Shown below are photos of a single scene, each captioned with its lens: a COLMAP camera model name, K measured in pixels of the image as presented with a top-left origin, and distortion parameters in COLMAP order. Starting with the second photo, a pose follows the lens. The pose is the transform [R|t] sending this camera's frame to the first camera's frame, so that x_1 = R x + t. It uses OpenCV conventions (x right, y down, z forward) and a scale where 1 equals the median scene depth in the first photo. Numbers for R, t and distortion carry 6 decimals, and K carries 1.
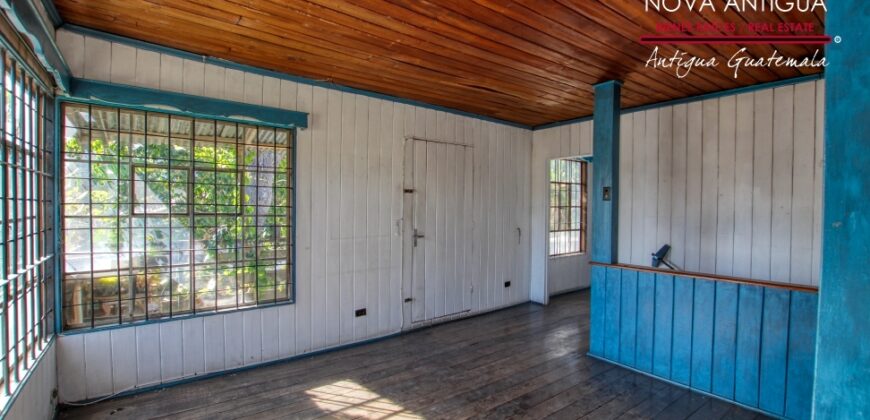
lens RADIAL K [[400.5, 0, 437.3], [0, 400.5, 211.5], [0, 0, 1]] dist [-0.021687, 0.000201]
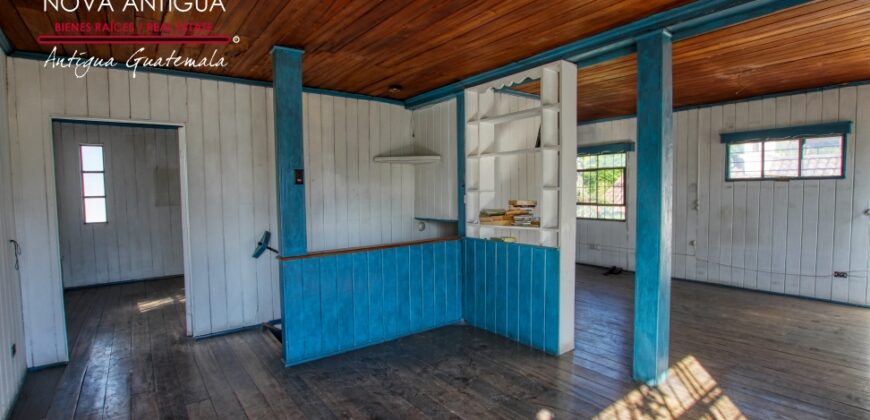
lens RADIAL K [[400.5, 0, 437.3], [0, 400.5, 211.5], [0, 0, 1]] dist [-0.021687, 0.000201]
pose [[-0.002012, -0.063804, 0.997960, -0.452951], [0.031245, 0.997471, 0.063836, -0.015370], [-0.999510, 0.031309, -0.000013, 0.668779]]
